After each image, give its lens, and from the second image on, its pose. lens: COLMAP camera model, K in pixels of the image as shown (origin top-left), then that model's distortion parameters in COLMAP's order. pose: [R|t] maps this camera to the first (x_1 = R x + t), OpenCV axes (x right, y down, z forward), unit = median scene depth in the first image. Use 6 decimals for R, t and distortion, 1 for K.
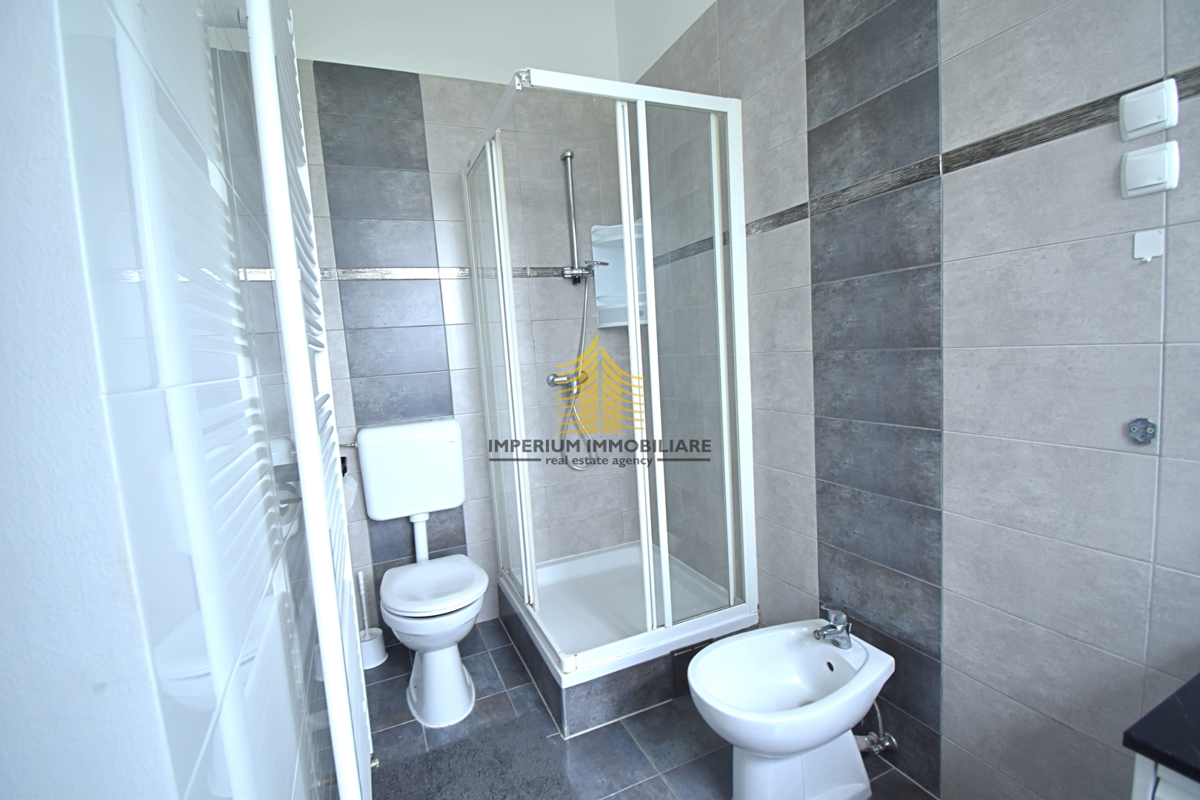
lens RADIAL K [[530.9, 0, 600.0], [0, 530.9, 400.0], [0, 0, 1]] dist [0.017488, -0.025956]
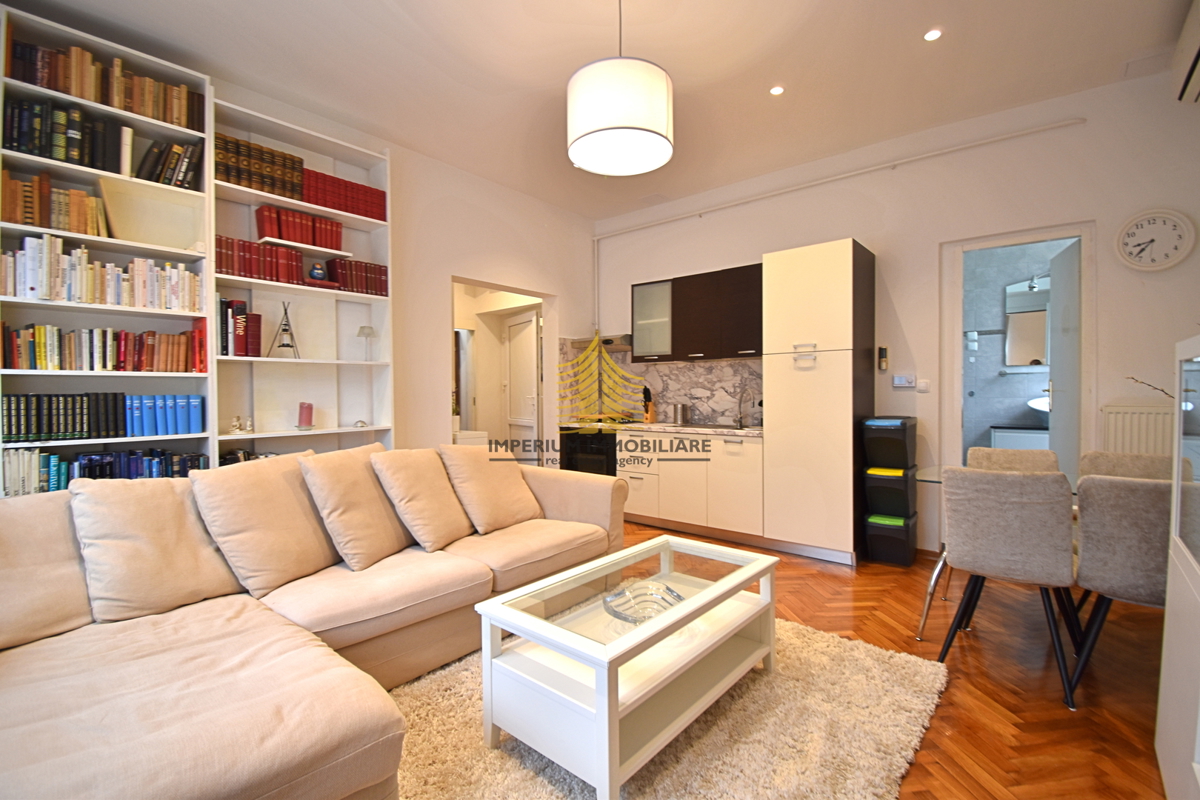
lens RADIAL K [[530.9, 0, 600.0], [0, 530.9, 400.0], [0, 0, 1]] dist [0.017488, -0.025956]
pose [[0.904590, 0.052578, 0.423028, -3.574970], [-0.008453, 0.994382, -0.105517, 0.553929], [-0.426199, 0.091874, 0.899952, -1.726774]]
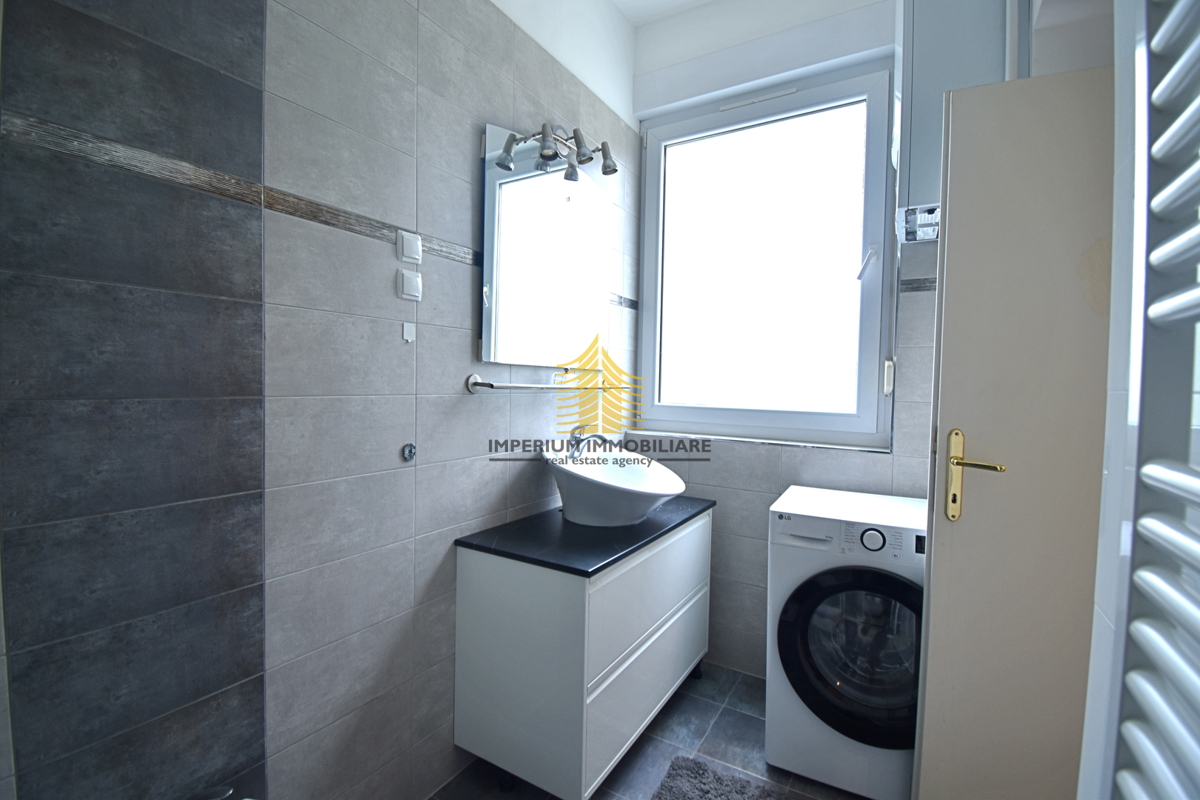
lens RADIAL K [[530.9, 0, 600.0], [0, 530.9, 400.0], [0, 0, 1]] dist [0.017488, -0.025956]
pose [[-0.571925, 0.028670, 0.819805, -0.420874], [0.101274, 0.994211, 0.035883, -0.068441], [-0.814030, 0.103547, -0.571518, 1.069607]]
